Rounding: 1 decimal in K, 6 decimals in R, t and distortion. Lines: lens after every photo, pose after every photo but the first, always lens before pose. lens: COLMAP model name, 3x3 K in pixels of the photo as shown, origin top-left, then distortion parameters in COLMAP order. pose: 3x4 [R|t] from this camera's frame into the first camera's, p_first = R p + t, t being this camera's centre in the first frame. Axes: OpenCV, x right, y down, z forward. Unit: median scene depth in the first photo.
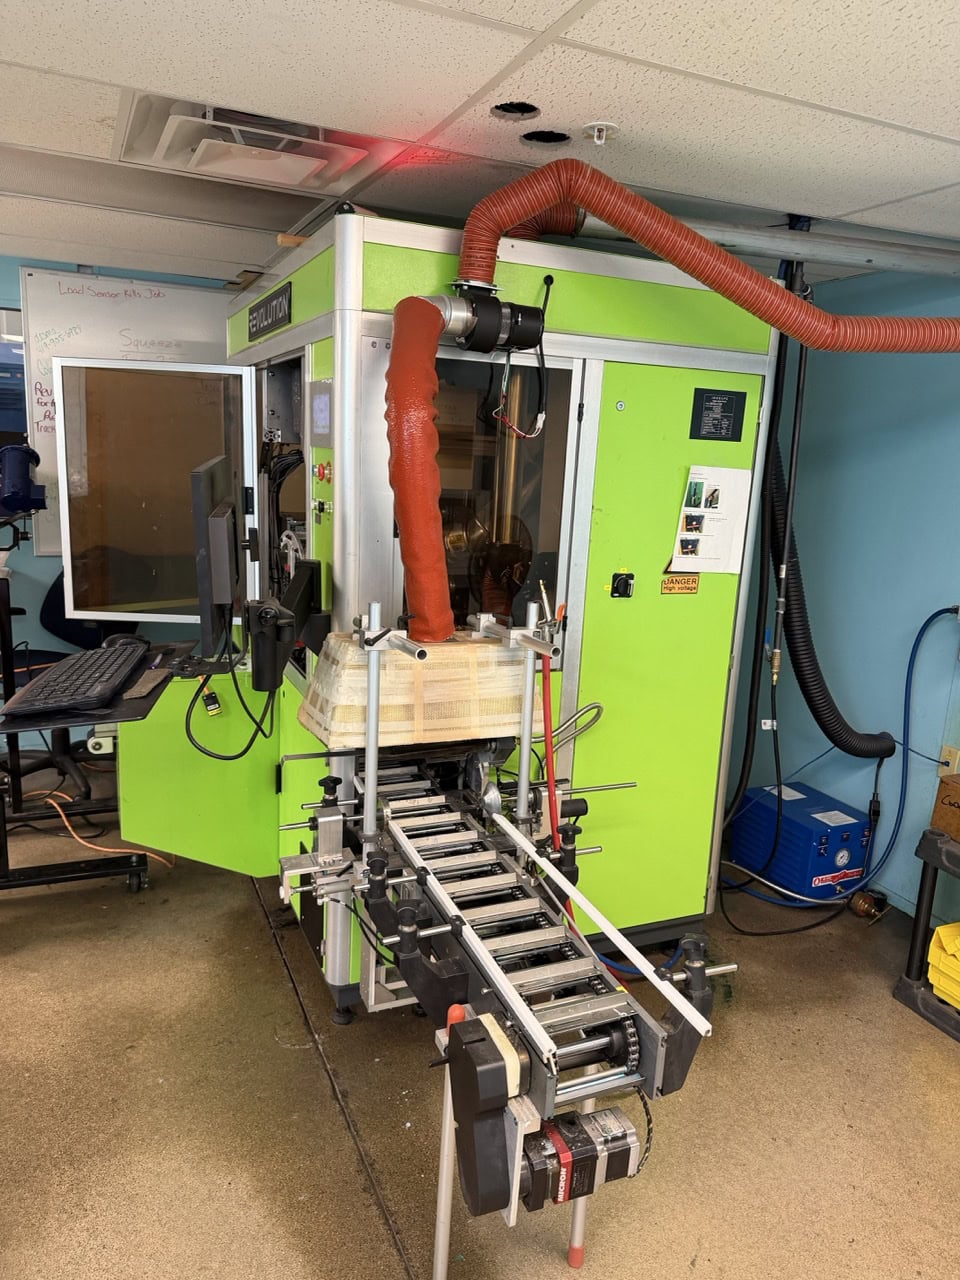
lens RADIAL K [[894.8, 0, 475.4], [0, 894.8, 644.1], [0, 0, 1]] dist [0.032628, -0.023307]
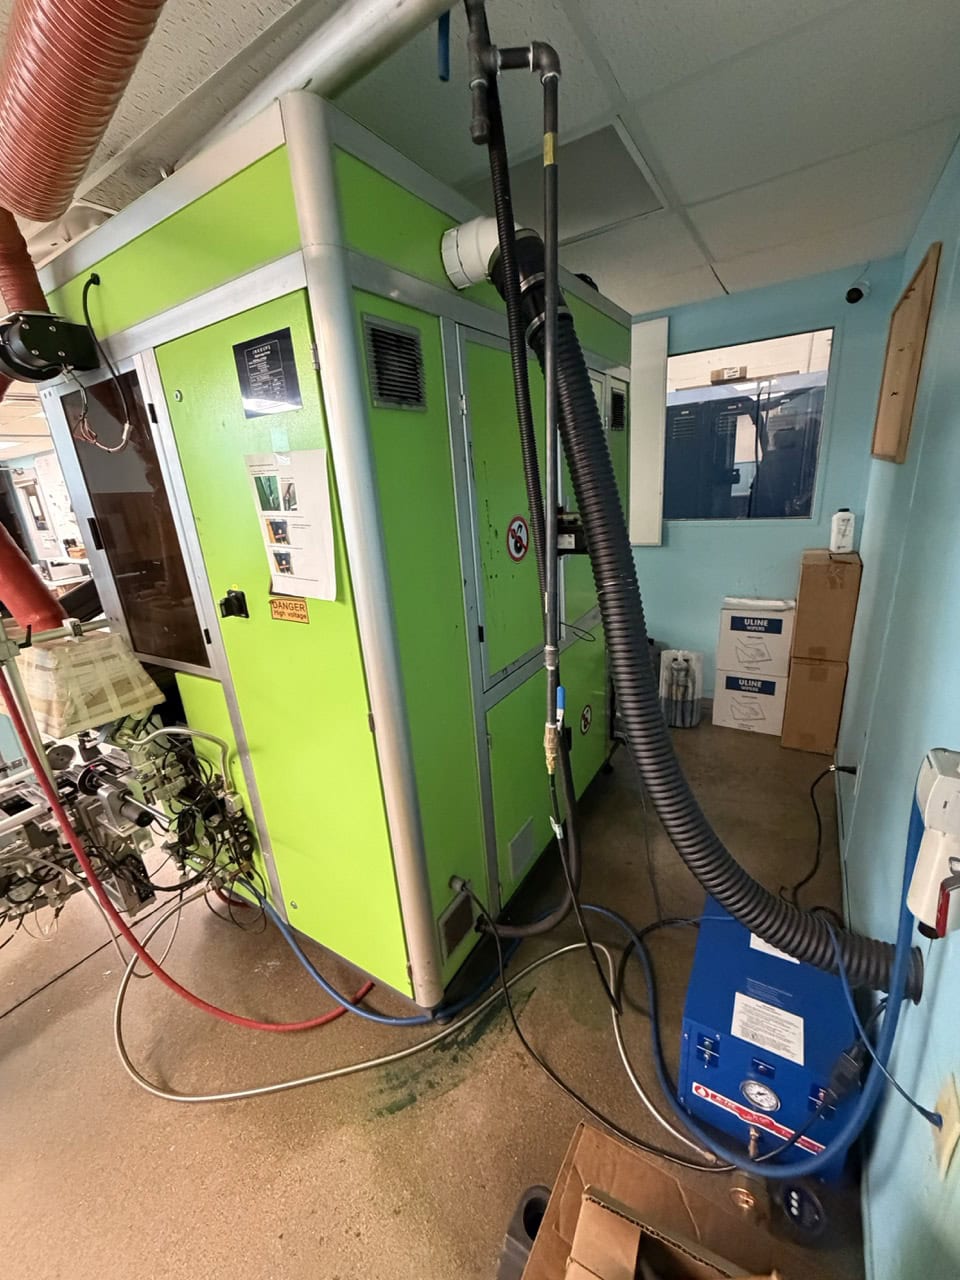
lens RADIAL K [[509.4, 0, 481.3], [0, 509.4, 634.9], [0, 0, 1]] dist [-0.000221, 0.001183]
pose [[0.578862, 0.151365, -0.801253, 0.699258], [-0.079673, 0.988418, 0.129163, -0.117615], [0.811524, -0.010929, 0.584217, 0.883830]]
